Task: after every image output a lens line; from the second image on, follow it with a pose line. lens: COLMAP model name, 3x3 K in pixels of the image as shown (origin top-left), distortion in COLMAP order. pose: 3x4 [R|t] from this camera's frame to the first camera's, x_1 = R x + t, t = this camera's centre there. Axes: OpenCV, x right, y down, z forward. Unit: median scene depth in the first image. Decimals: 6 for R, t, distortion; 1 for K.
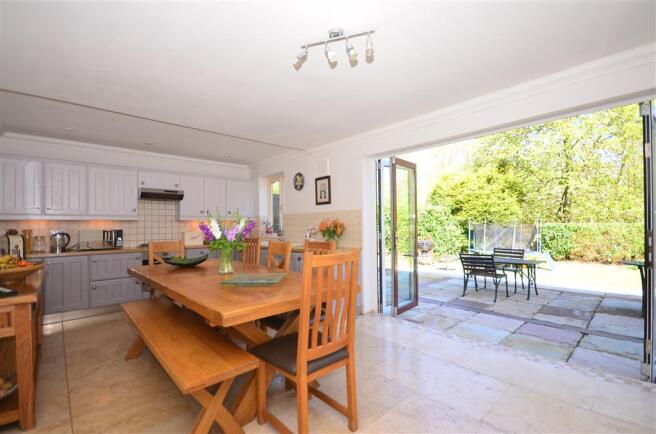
lens RADIAL K [[280.9, 0, 328.5], [0, 280.9, 220.6], [0, 0, 1]] dist [-0.021507, -0.003434]
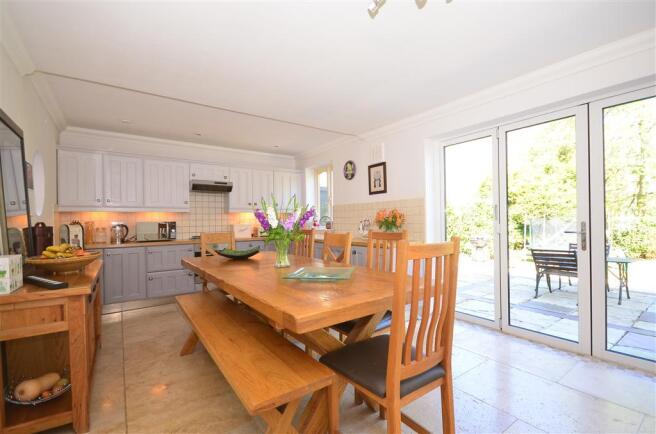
lens RADIAL K [[280.4, 0, 328.0], [0, 280.4, 221.4], [0, 0, 1]] dist [-0.023900, -0.001381]
pose [[0.990570, -0.002390, -0.136989, -0.067316], [0.004965, 0.999817, 0.018459, 0.018210], [0.136919, -0.018965, 0.990401, 0.087297]]
